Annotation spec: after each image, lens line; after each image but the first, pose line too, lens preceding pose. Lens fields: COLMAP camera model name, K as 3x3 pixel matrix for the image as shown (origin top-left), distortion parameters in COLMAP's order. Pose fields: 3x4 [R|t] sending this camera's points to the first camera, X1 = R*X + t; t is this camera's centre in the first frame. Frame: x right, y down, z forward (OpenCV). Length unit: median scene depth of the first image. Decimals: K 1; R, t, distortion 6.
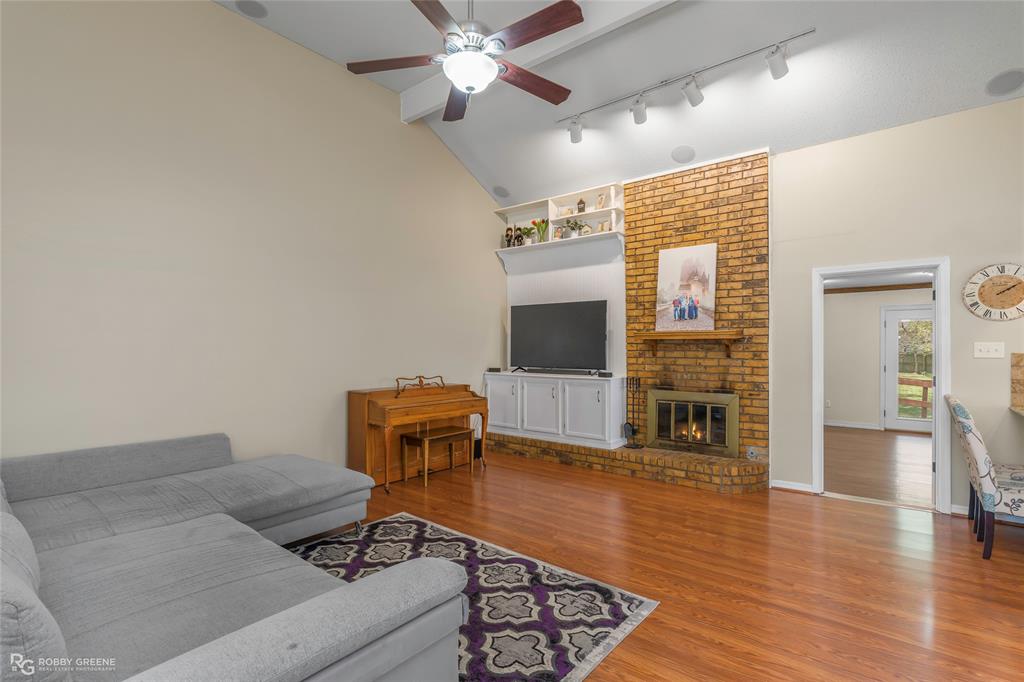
lens RADIAL K [[479.2, 0, 510.3], [0, 479.2, 347.9], [0, 0, 1]] dist [-0.002976, 0.000251]
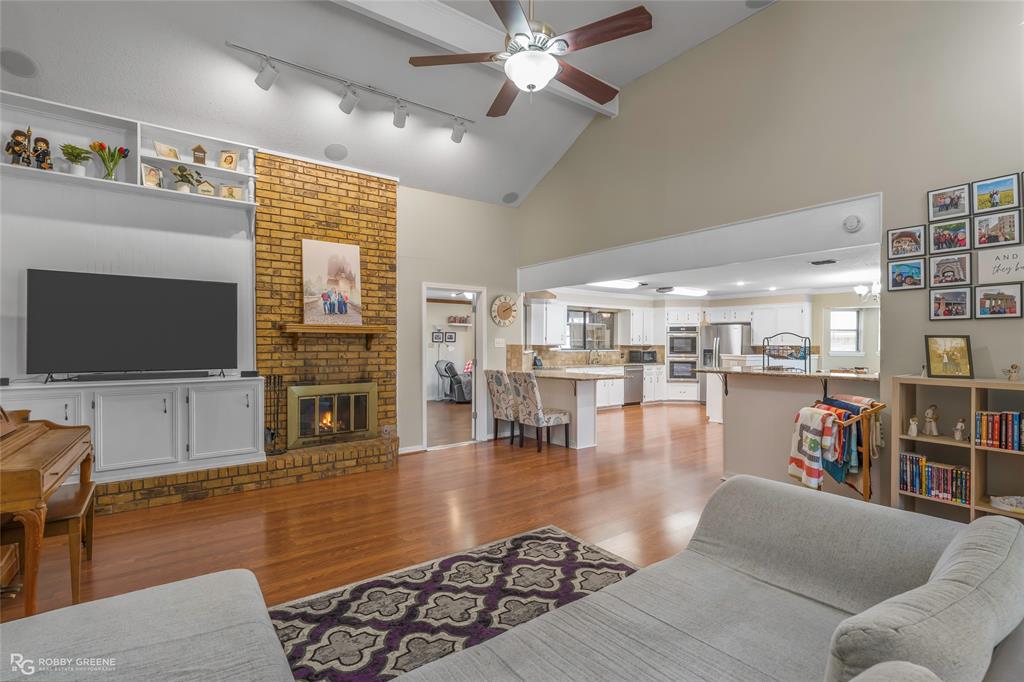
lens RADIAL K [[476.3, 0, 512.0], [0, 476.3, 341.0], [0, 0, 1]] dist [-0.002702, 0.000636]
pose [[0.248994, 0.002723, 0.968501, -0.559205], [0.001748, 0.999993, -0.003261, 0.002791], [-0.968503, 0.002505, 0.248987, 0.407376]]
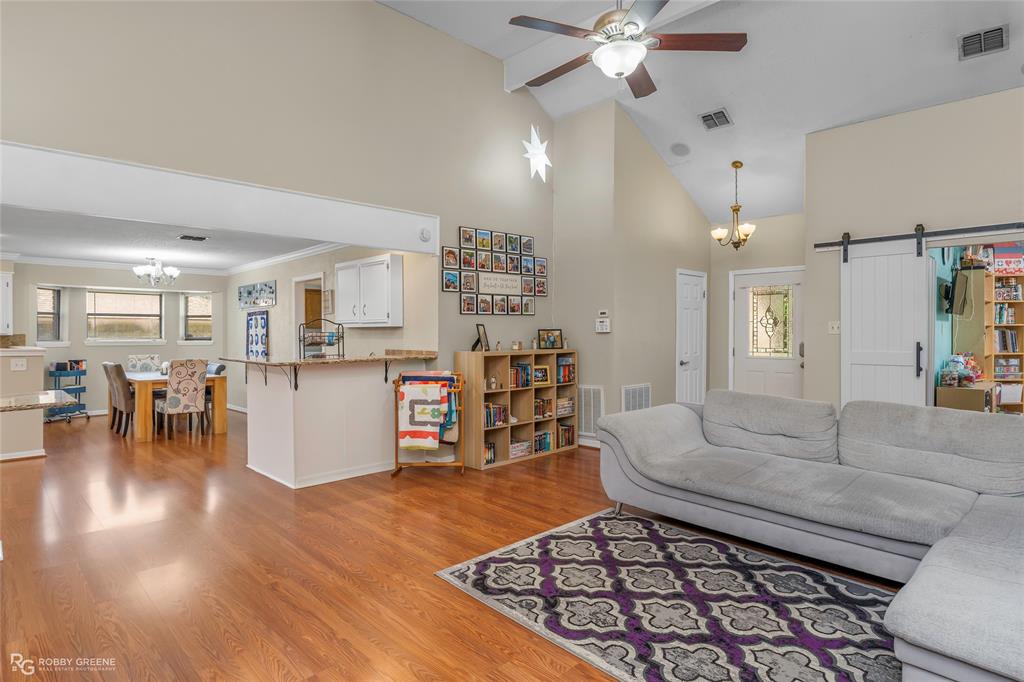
lens RADIAL K [[554.4, 0, 510.4], [0, 554.4, 332.6], [0, 0, 1]] dist [-0.000499, 0.000308]
pose [[-0.993763, -0.000285, 0.111514, 0.008830], [0.000597, 0.999969, 0.007877, 0.002941], [-0.111513, 0.007895, -0.993732, 1.149308]]
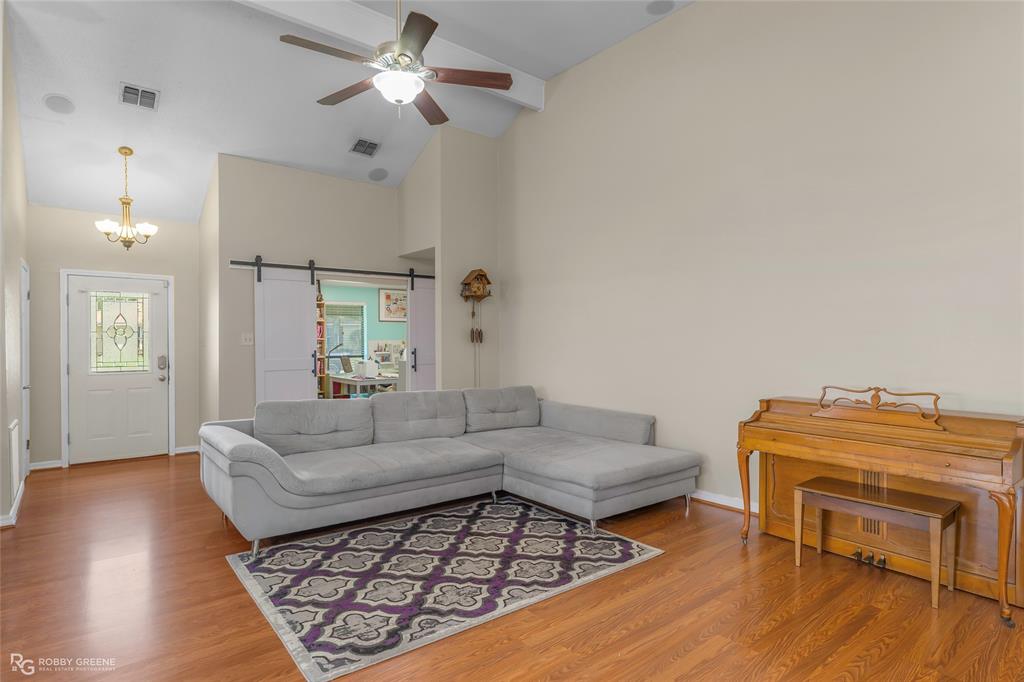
lens RADIAL K [[545.0, 0, 514.2], [0, 545.0, 339.5], [0, 0, 1]] dist [-0.002367, 0.000394]
pose [[-0.198514, 0.000300, -0.980098, 0.564907], [0.000670, 1.000000, 0.000171, 0.002498], [0.980098, -0.000623, -0.198514, 0.779710]]
